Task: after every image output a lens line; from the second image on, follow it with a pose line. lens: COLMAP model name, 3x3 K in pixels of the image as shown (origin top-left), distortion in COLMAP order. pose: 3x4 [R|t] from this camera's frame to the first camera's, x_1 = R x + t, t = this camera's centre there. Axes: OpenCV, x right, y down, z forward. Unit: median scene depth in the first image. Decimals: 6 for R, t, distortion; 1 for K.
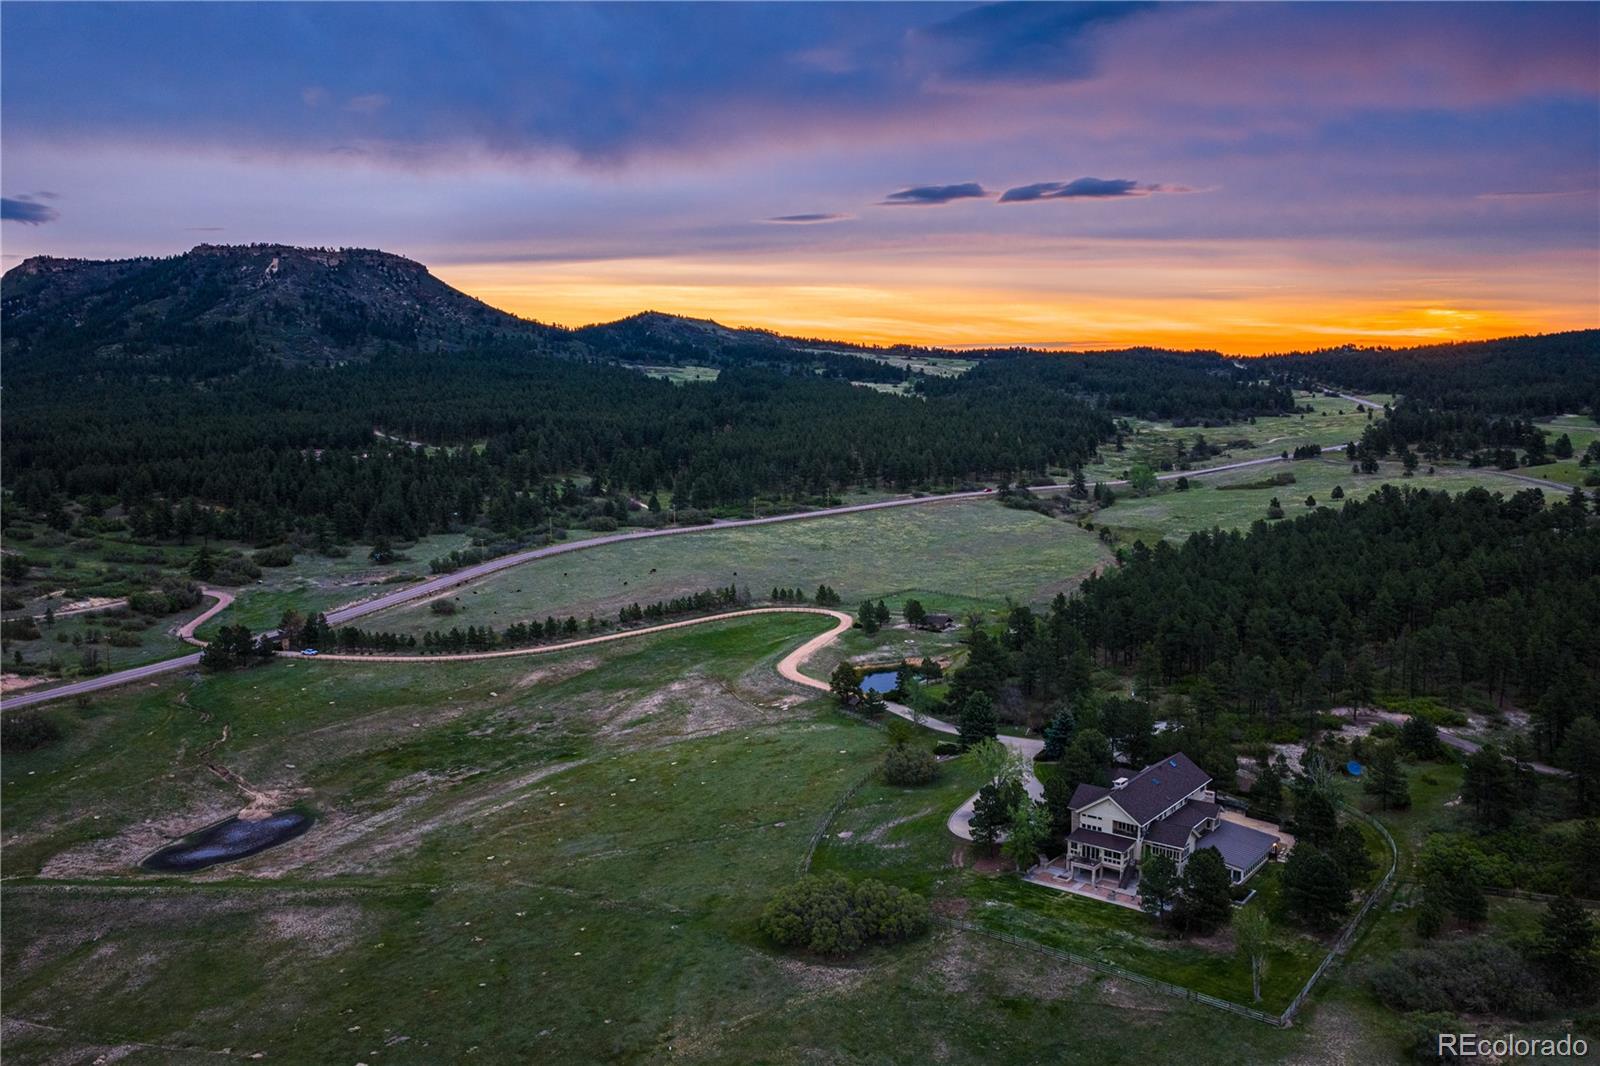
lens RADIAL K [[1331.3, 0, 800.2], [0, 1331.3, 532.8], [0, 0, 1]] dist [0.004741, -0.018453]
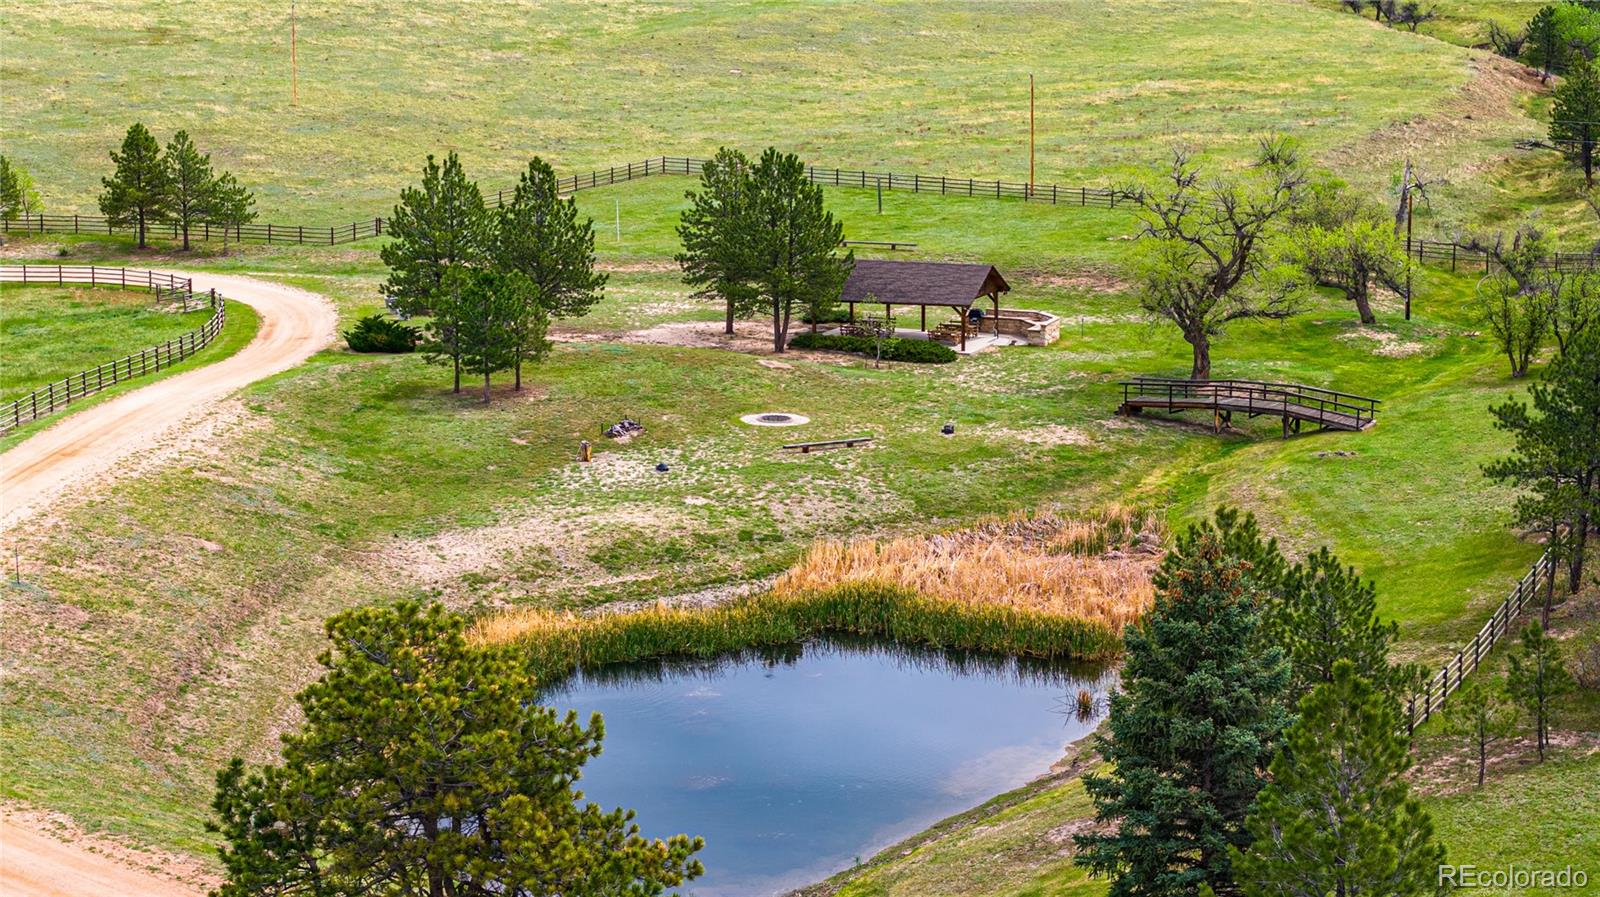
lens RADIAL K [[3293.4, 0, 799.9], [0, 3293.4, 448.8], [0, 0, 1]] dist [-0.007824, 0.000000]
pose [[0.979339, -0.035277, 0.199126, 0.015546], [0.022737, 0.997632, 0.064914, 0.059435], [-0.200945, -0.059045, 0.977822, 0.633860]]
